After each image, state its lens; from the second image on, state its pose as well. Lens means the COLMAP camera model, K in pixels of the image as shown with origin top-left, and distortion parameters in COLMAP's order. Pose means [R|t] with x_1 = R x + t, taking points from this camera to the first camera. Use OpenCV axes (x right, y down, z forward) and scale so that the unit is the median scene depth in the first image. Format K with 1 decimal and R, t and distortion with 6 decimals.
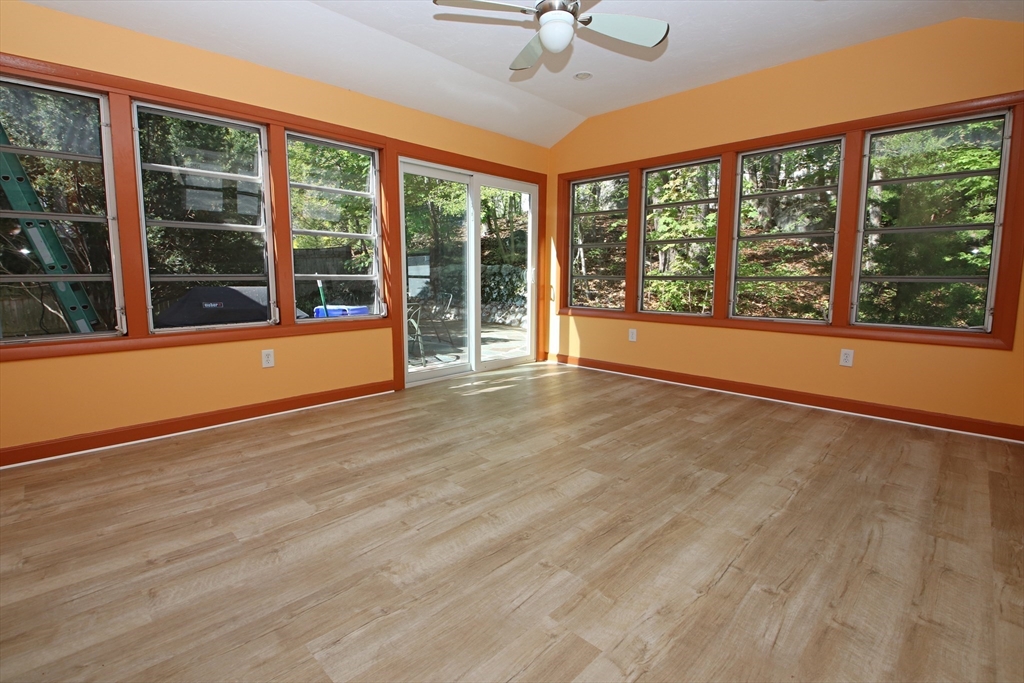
lens RADIAL K [[474.7, 0, 505.6], [0, 474.7, 336.8], [0, 0, 1]] dist [0.005542, -0.015938]
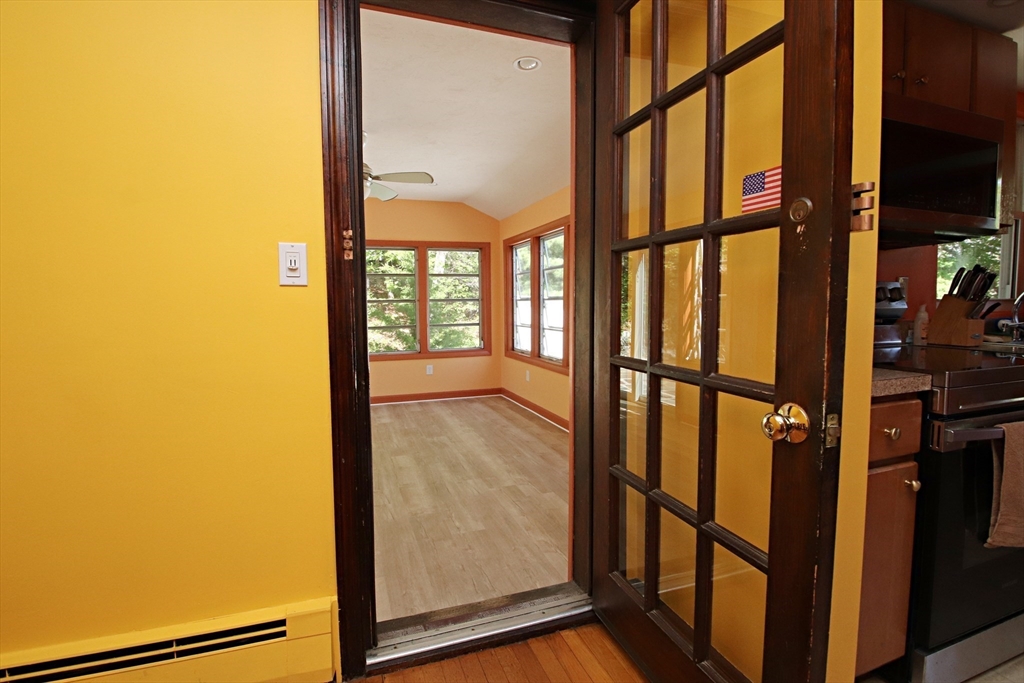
lens RADIAL K [[474.7, 0, 511.1], [0, 474.7, 338.0], [0, 0, 1]] dist [0.005542, -0.015938]
pose [[0.427082, -0.073991, 0.901181, -0.977855], [0.130600, 0.991243, 0.019492, -0.089617], [-0.894732, 0.109370, 0.433005, -0.092955]]
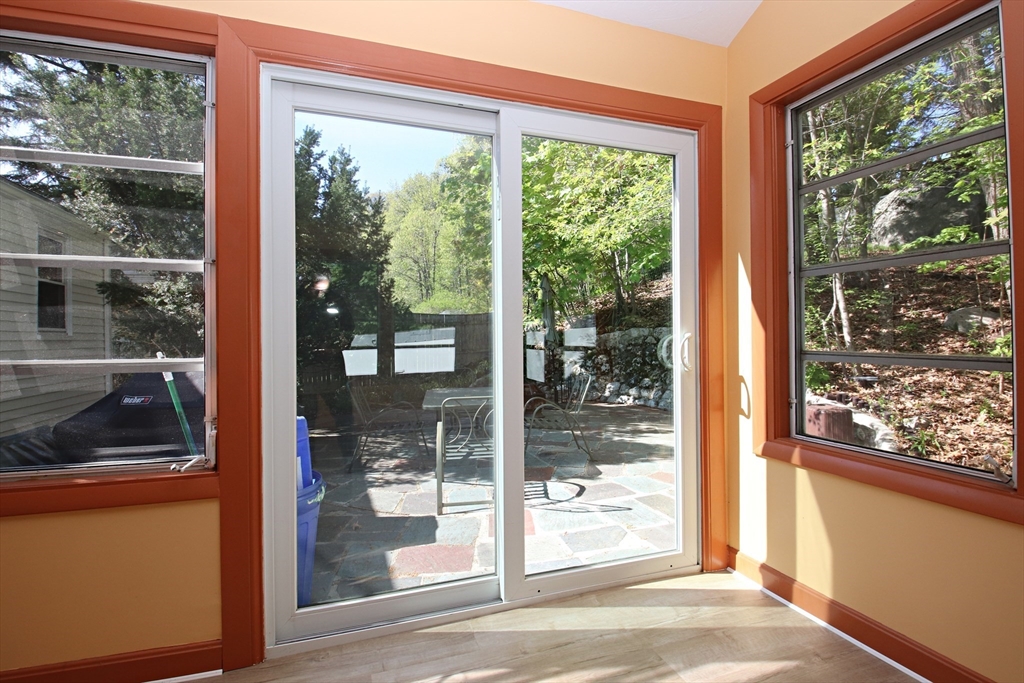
lens RADIAL K [[474.7, 0, 512.2], [0, 474.7, 338.3], [0, 0, 1]] dist [0.005542, -0.015938]
pose [[0.896974, -0.010227, -0.441966, 0.195099], [-0.048455, 0.991435, -0.121281, -0.161710], [0.439420, 0.130202, 0.888795, 1.106829]]
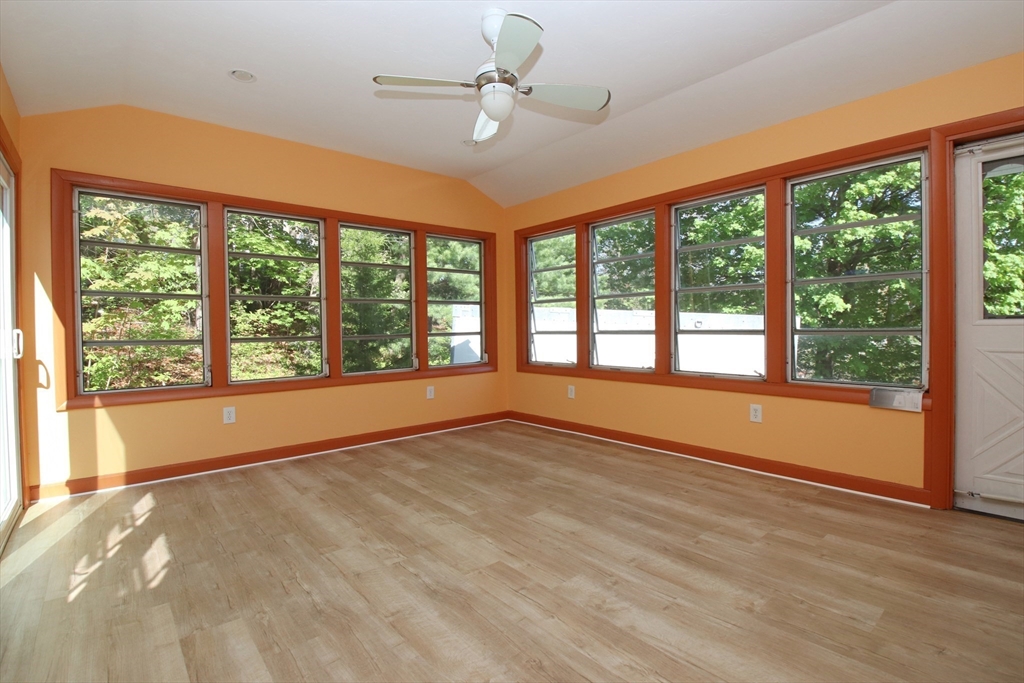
lens RADIAL K [[474.7, 0, 519.9], [0, 474.7, 335.8], [0, 0, 1]] dist [0.005542, -0.015938]
pose [[0.068017, -0.022615, 0.997428, -0.793593], [0.143804, 0.989526, 0.012630, -0.123566], [-0.987266, 0.142575, 0.070556, 0.800005]]
